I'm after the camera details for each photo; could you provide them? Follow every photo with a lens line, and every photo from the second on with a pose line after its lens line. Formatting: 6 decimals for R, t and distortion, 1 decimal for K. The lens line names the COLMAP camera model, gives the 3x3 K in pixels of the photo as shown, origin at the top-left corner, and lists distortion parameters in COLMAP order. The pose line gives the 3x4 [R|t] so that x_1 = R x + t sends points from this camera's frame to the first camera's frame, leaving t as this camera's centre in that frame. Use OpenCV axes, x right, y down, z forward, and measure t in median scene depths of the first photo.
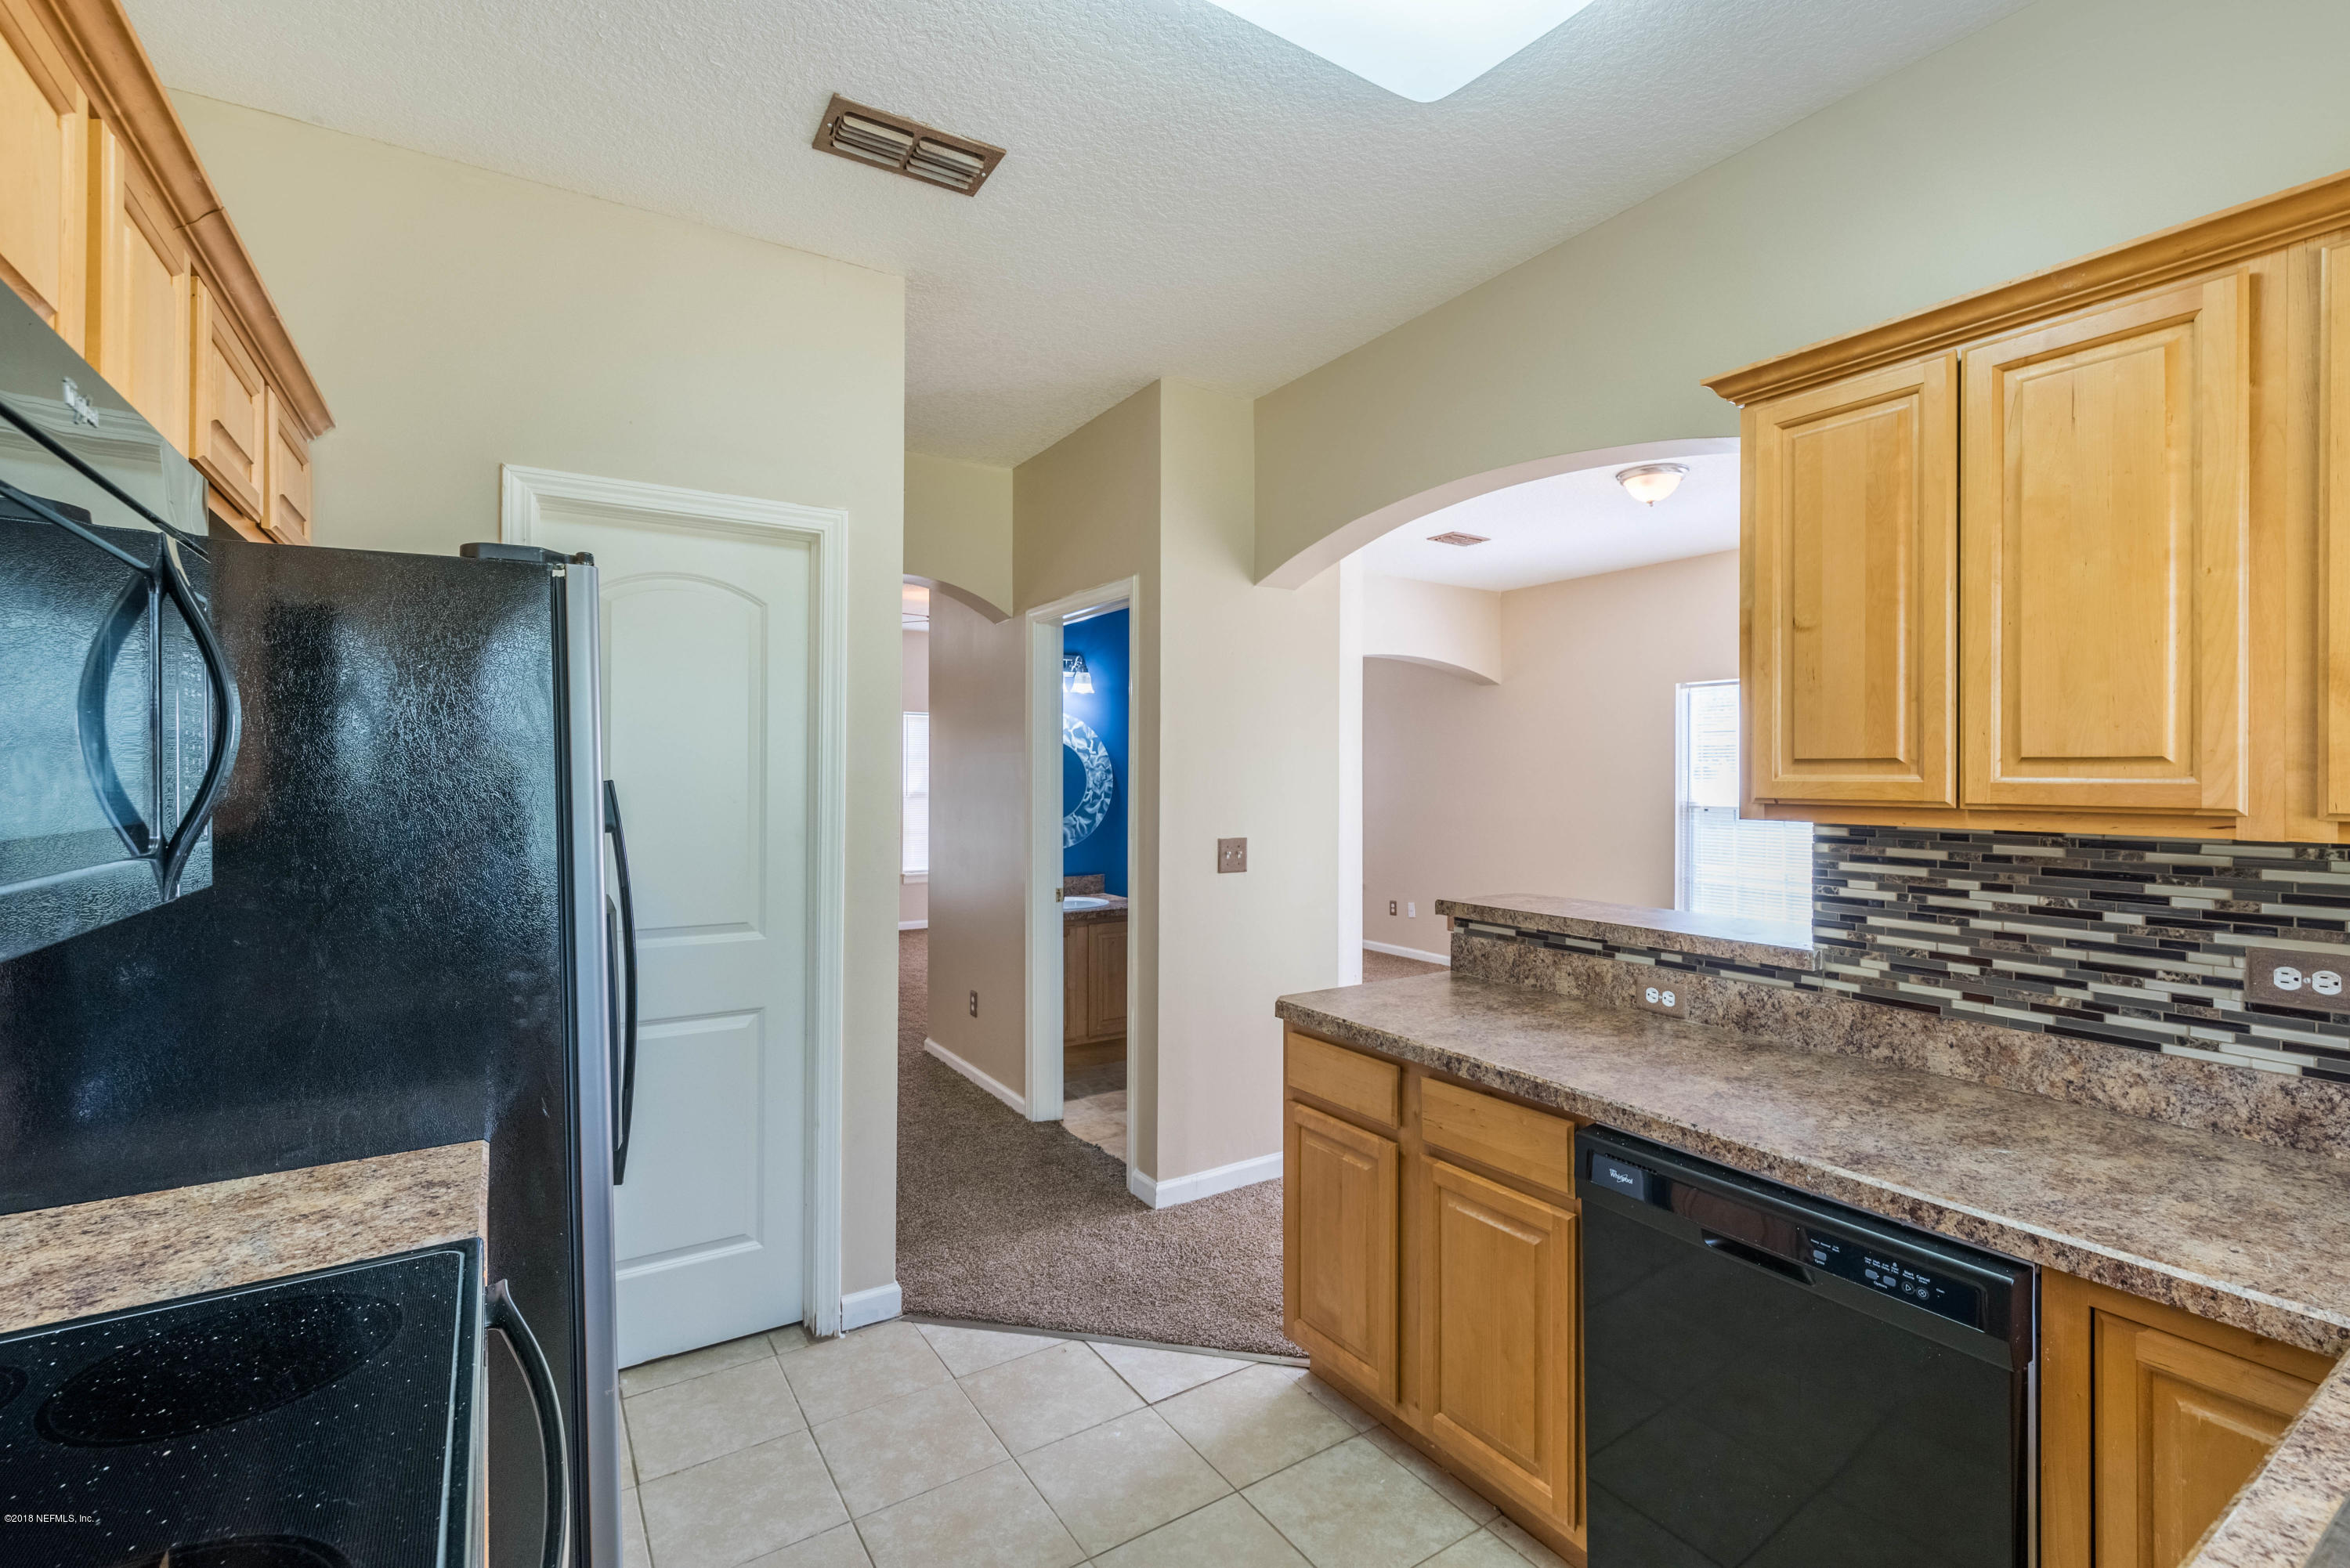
lens RADIAL K [[1035.0, 0, 1172.1], [0, 1035.0, 773.0], [0, 0, 1]] dist [0.002692, 0.000175]
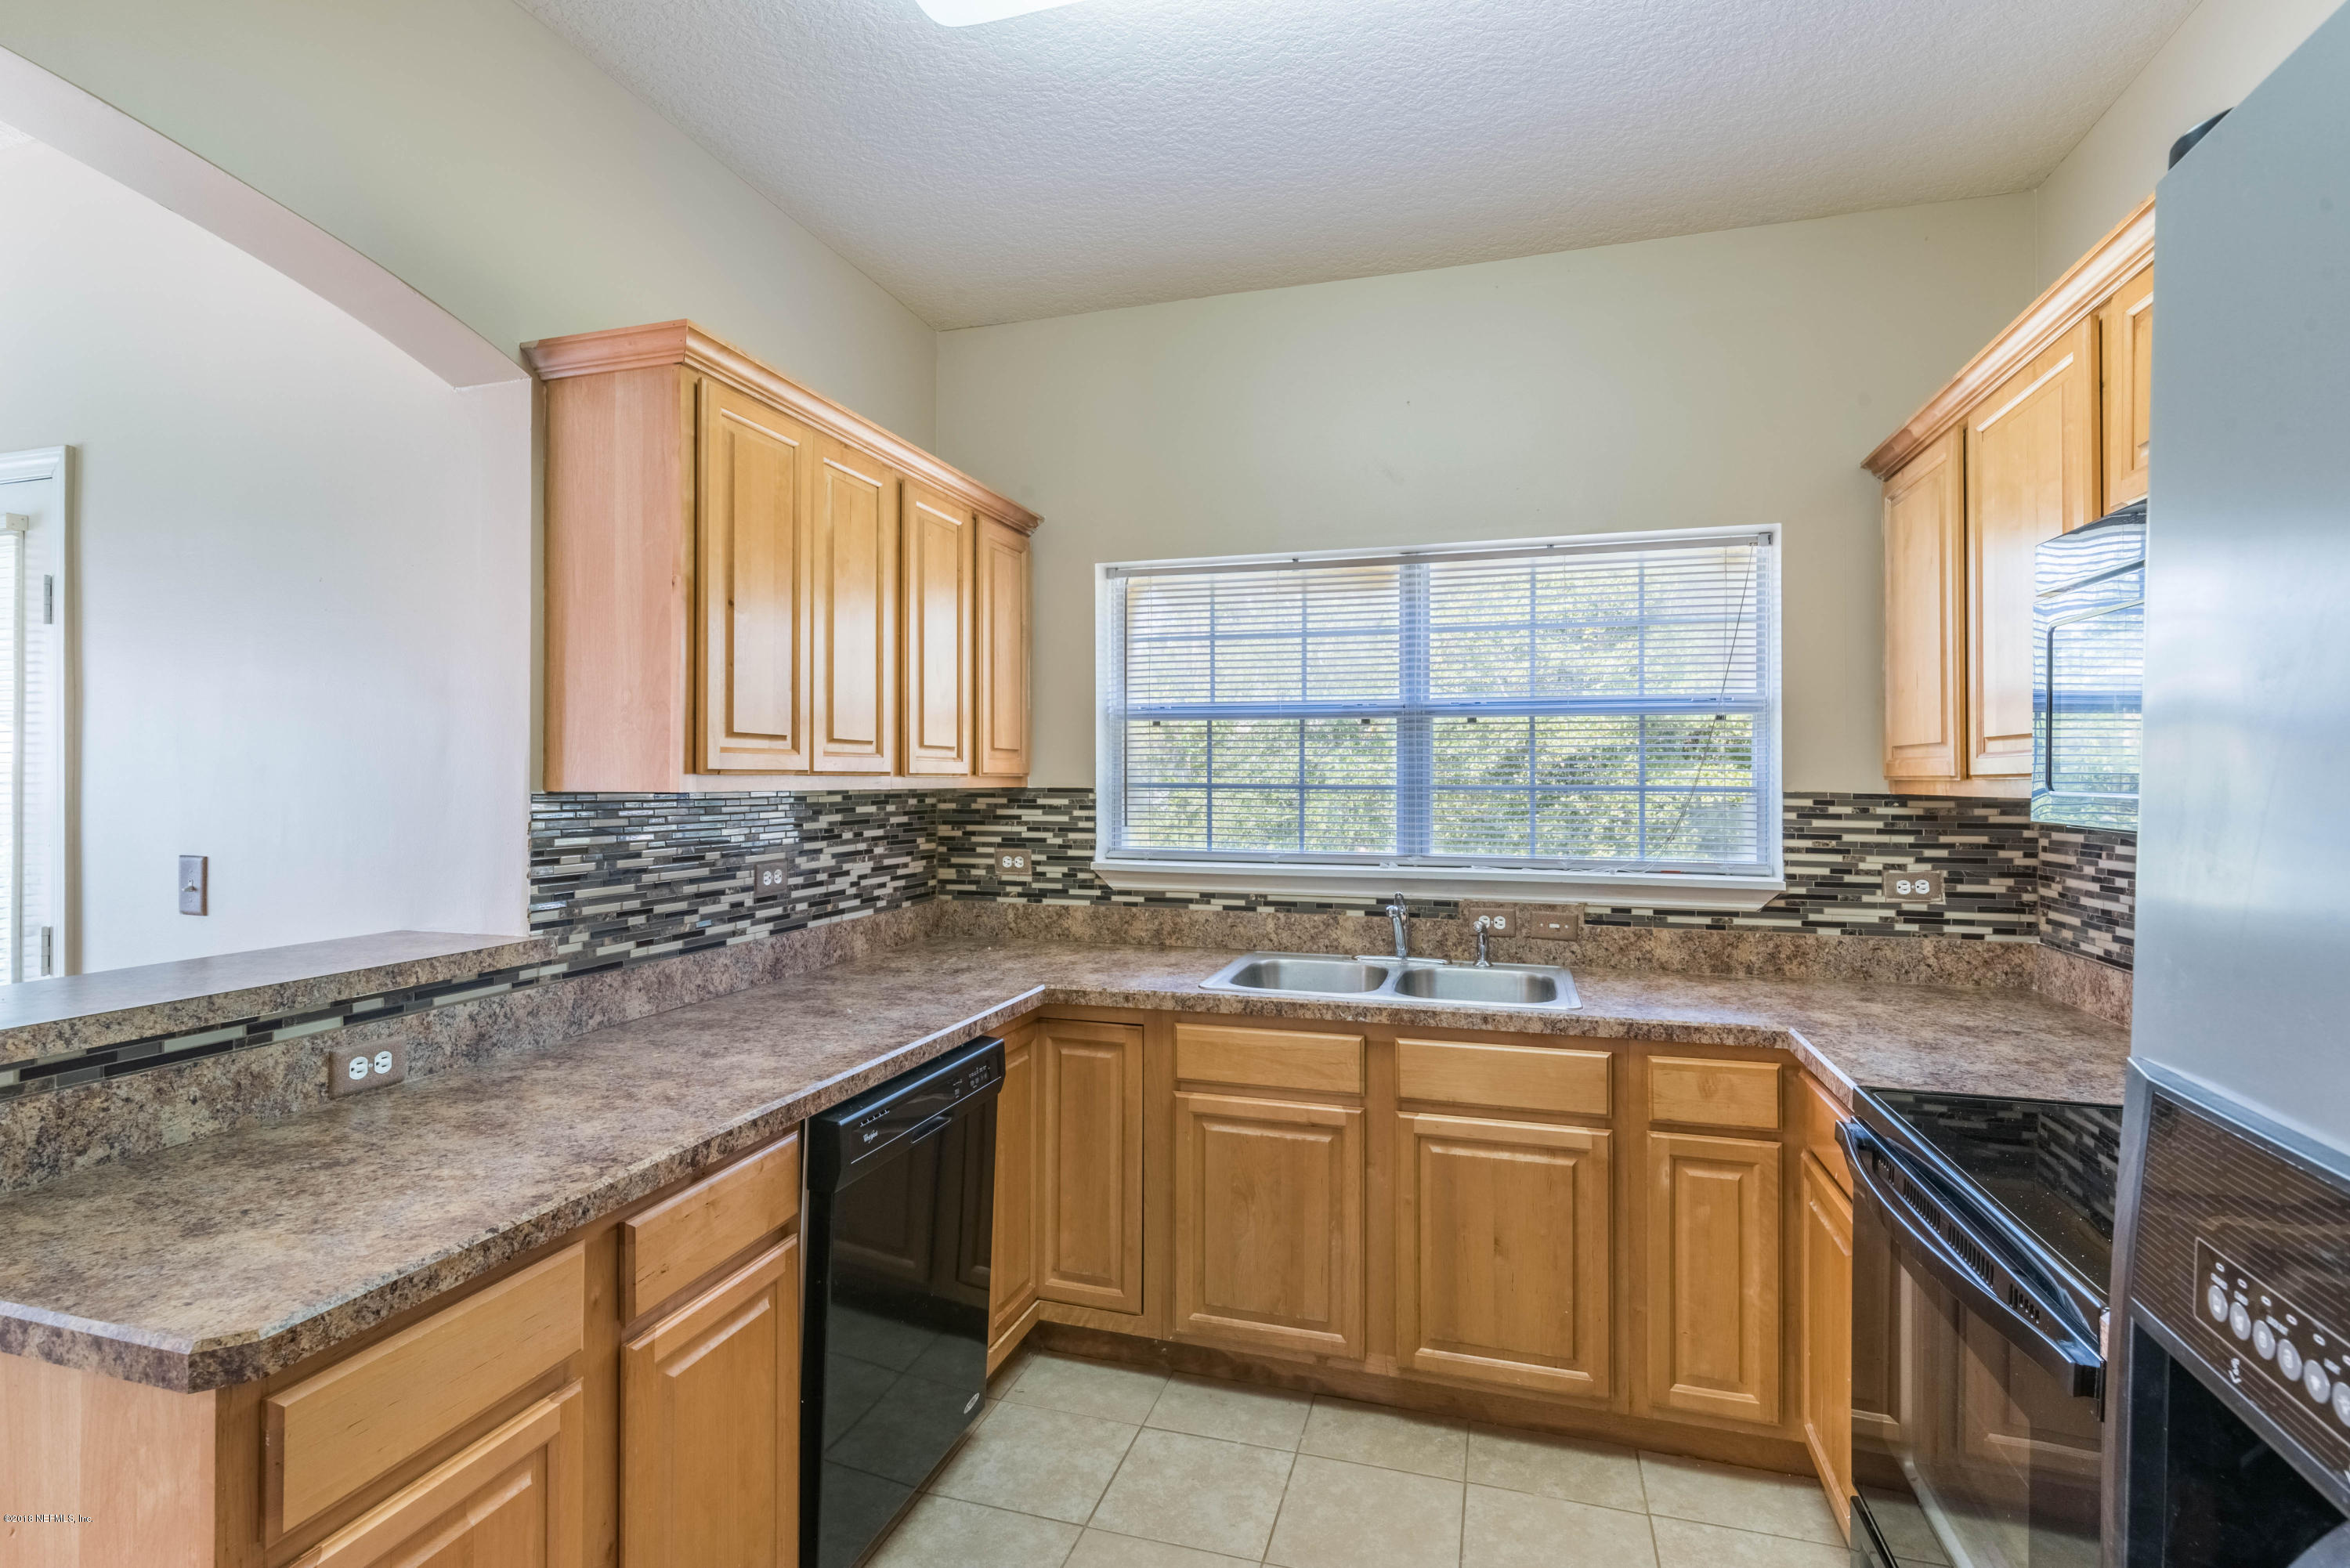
lens RADIAL K [[1120.0, 0, 1178.8], [0, 1120.0, 773.3], [0, 0, 1]] dist [0.002659, 0.000172]
pose [[-0.654583, -0.002519, 0.755986, -0.517852], [-0.005625, 0.999983, -0.001539, 0.025324], [-0.755969, -0.005260, -0.654586, 1.279860]]
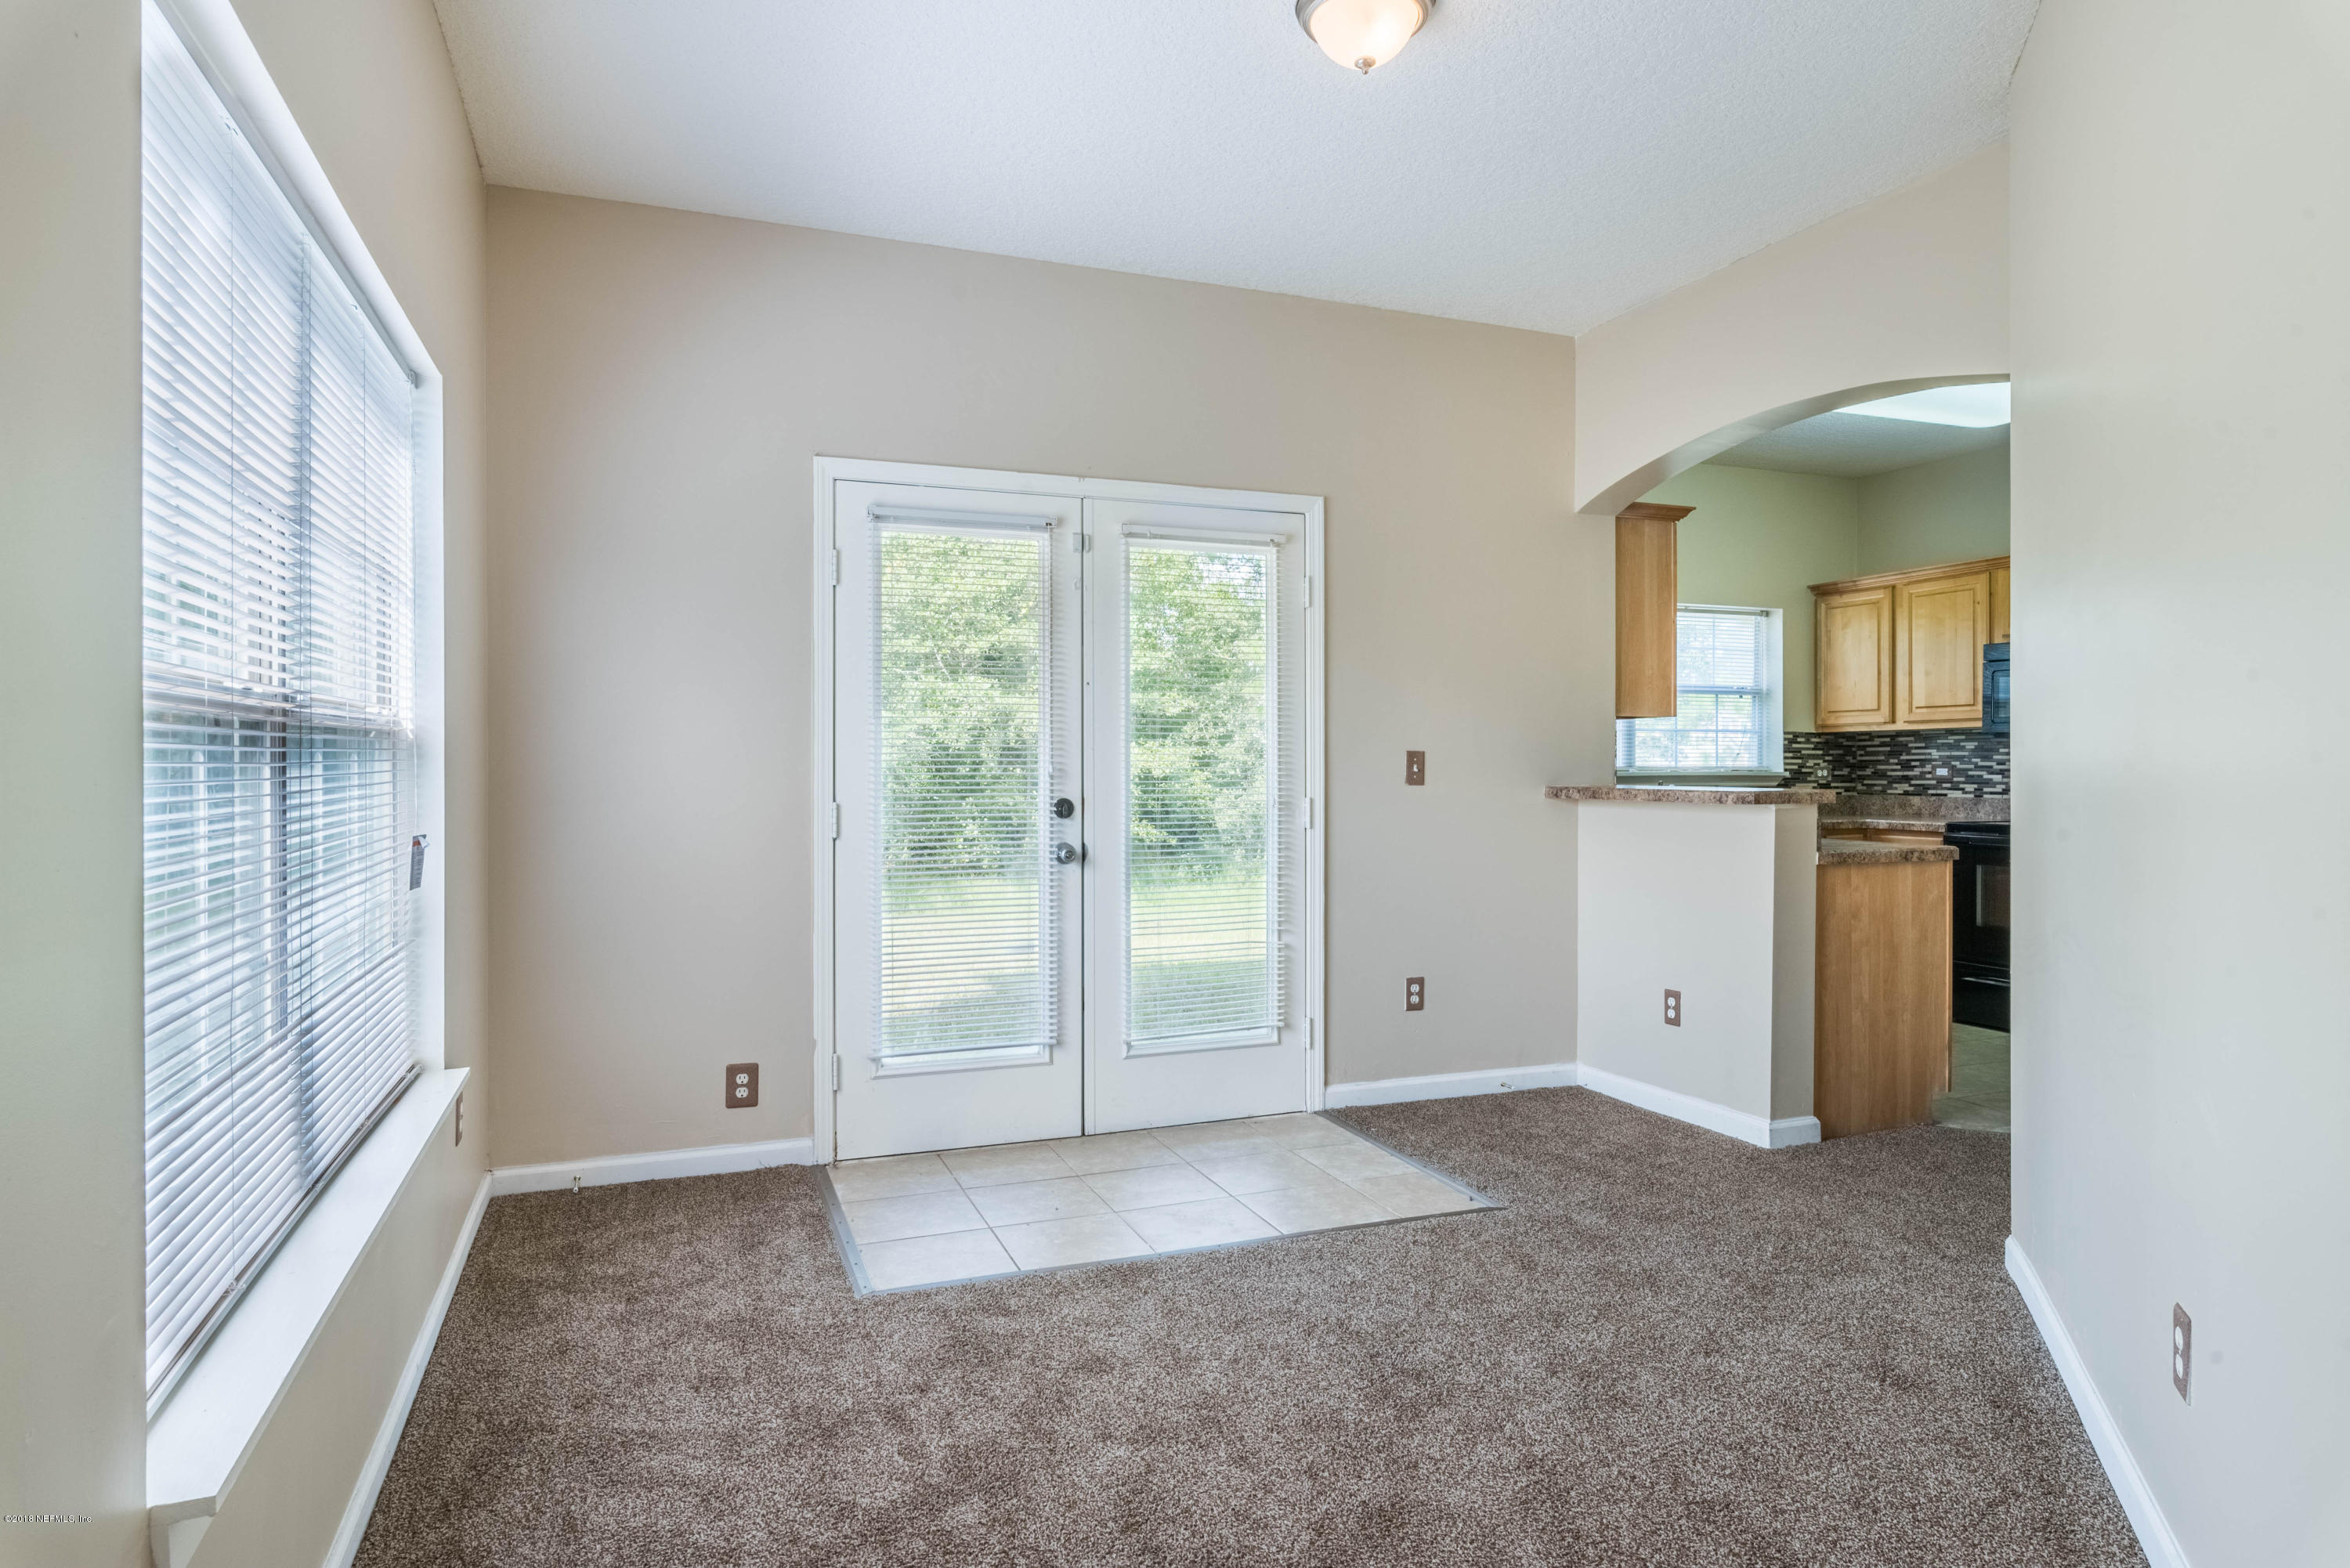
lens RADIAL K [[1337.9, 0, 1176.7], [0, 1337.9, 768.1], [0, 0, 1]] dist [-0.003921, 0.000256]
pose [[-0.981009, -0.001128, 0.193958, 0.982441], [-0.000667, 0.999997, 0.002441, 0.135624], [-0.193960, 0.002266, -0.981007, 3.743157]]
